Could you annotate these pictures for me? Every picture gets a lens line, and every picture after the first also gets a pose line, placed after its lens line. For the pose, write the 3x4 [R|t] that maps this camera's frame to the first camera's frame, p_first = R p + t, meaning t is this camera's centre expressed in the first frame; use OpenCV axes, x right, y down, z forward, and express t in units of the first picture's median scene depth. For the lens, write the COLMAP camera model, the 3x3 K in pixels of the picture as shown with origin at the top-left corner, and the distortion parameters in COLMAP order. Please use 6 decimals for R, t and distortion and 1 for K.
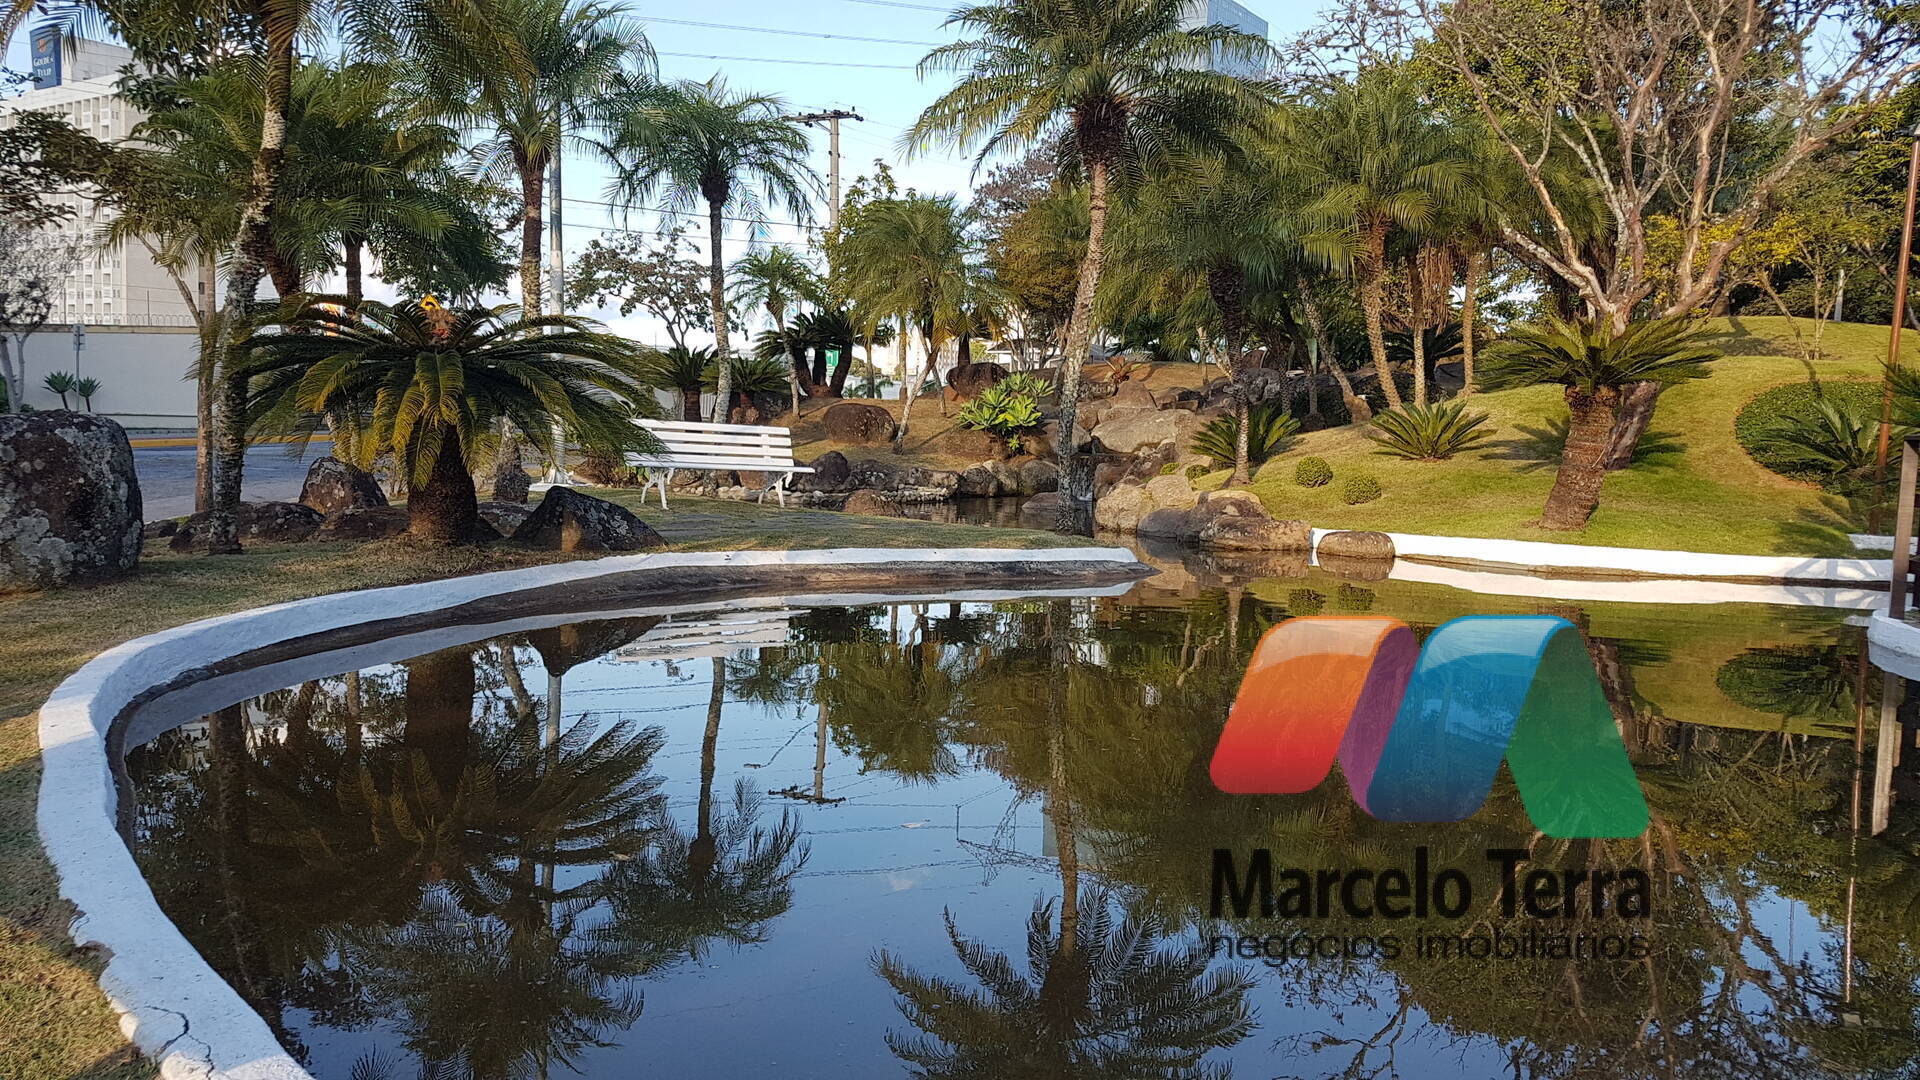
lens RADIAL K [[1527.0, 0, 960.0], [0, 1527.0, 540.0], [0, 0, 1]] dist [0.257653, -0.478657]
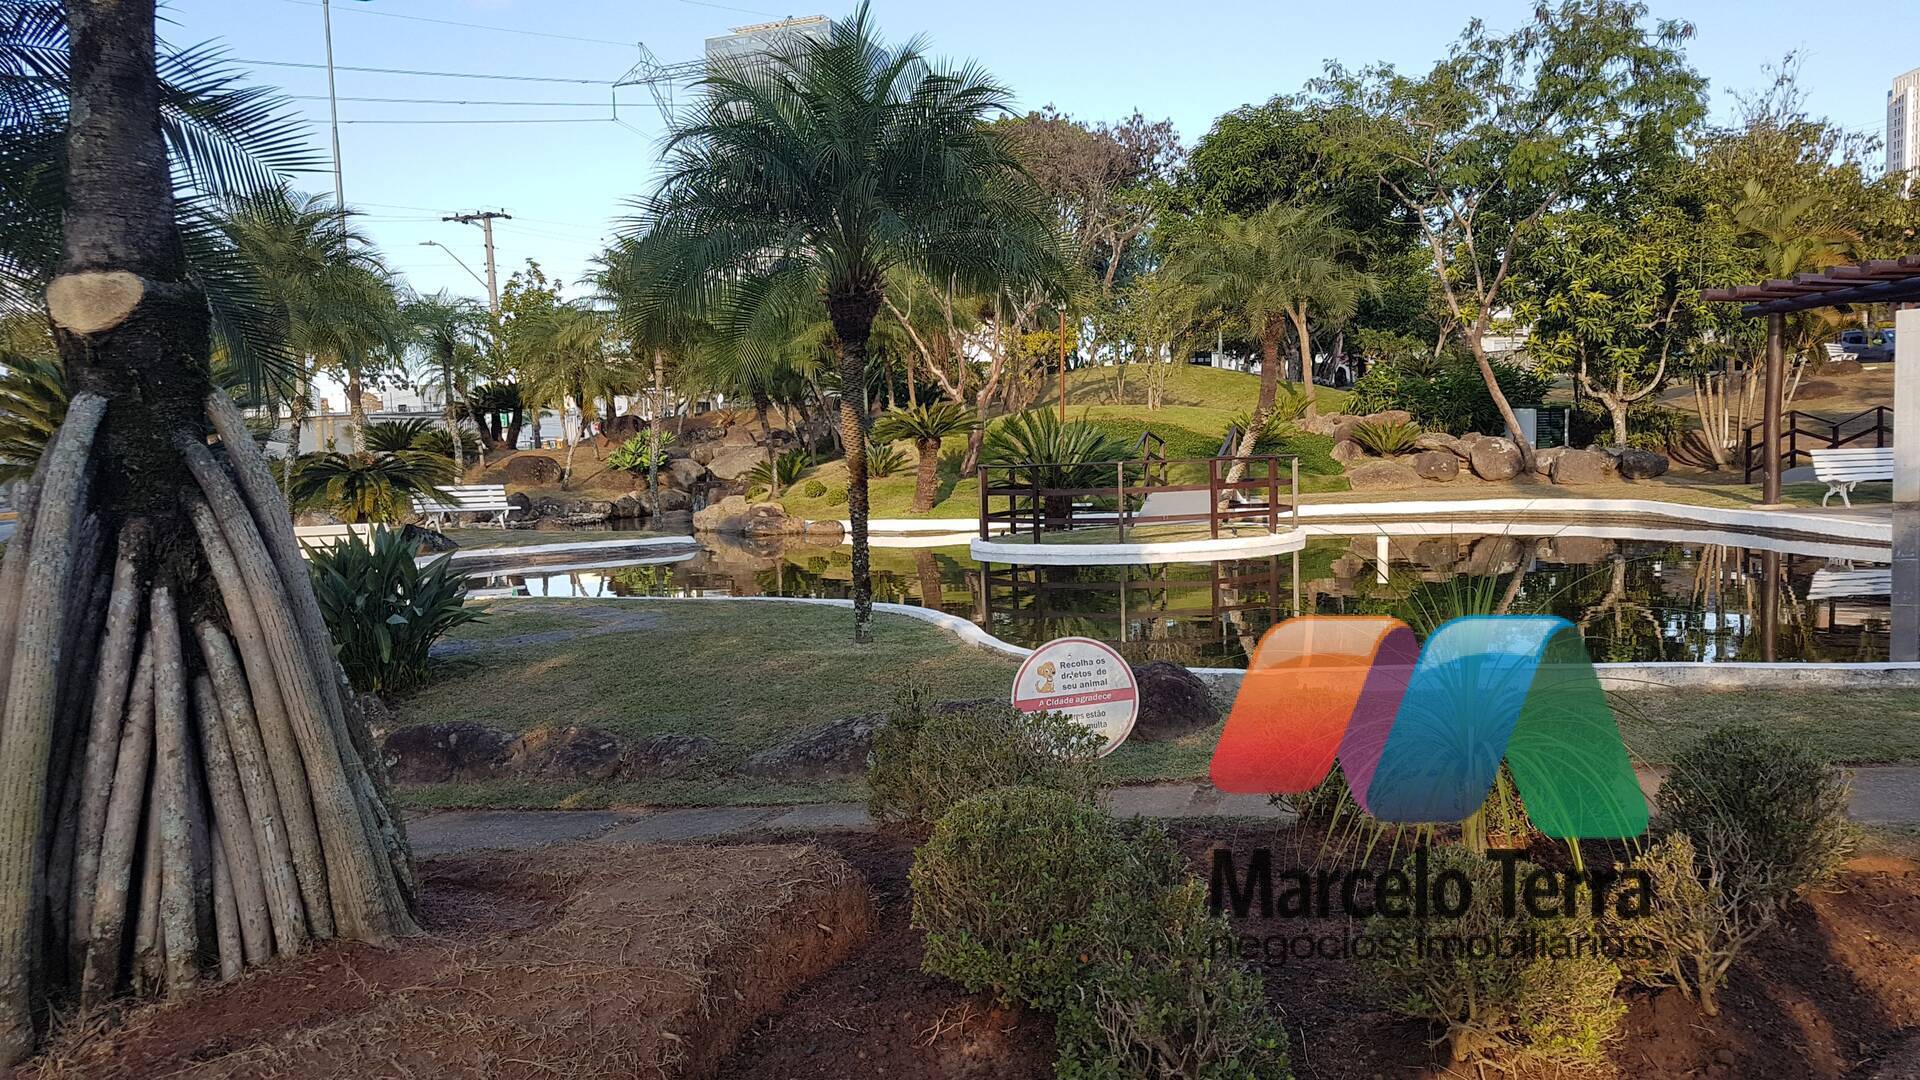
lens RADIAL K [[1568.0, 0, 1003.4], [0, 1568.0, 595.2], [0, 0, 1]] dist [-0.013711, 0.041842]
pose [[0.968356, -0.082023, 0.235711, 0.001481], [0.075889, 0.996502, 0.034997, 0.019544], [-0.237757, -0.016002, 0.971193, -0.500955]]
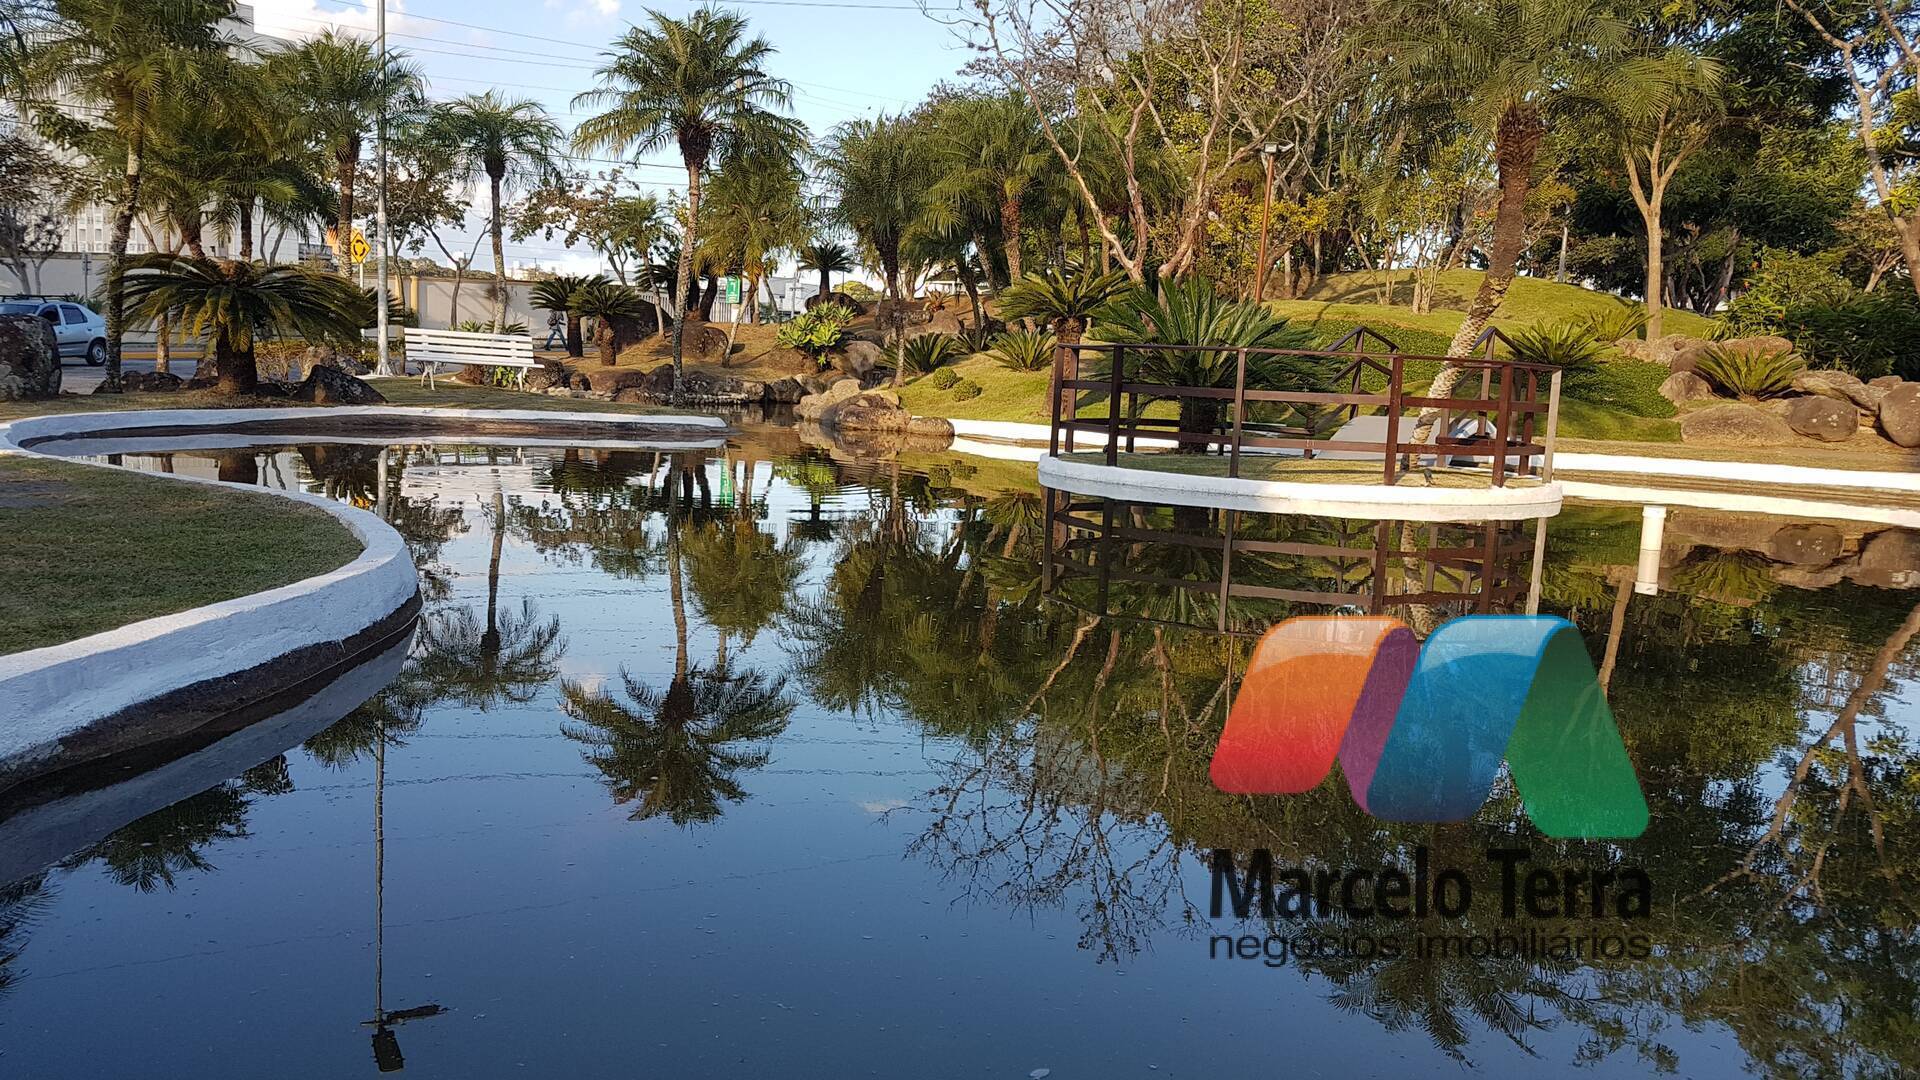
lens RADIAL K [[1566.9, 0, 954.3], [0, 1566.9, 556.4], [0, 0, 1]] dist [0.001095, 0.003306]
pose [[0.999570, 0.019971, -0.021493, 0.174162], [-0.018829, 0.998466, 0.052073, 0.026333], [0.022500, -0.051646, 0.998412, -0.254311]]
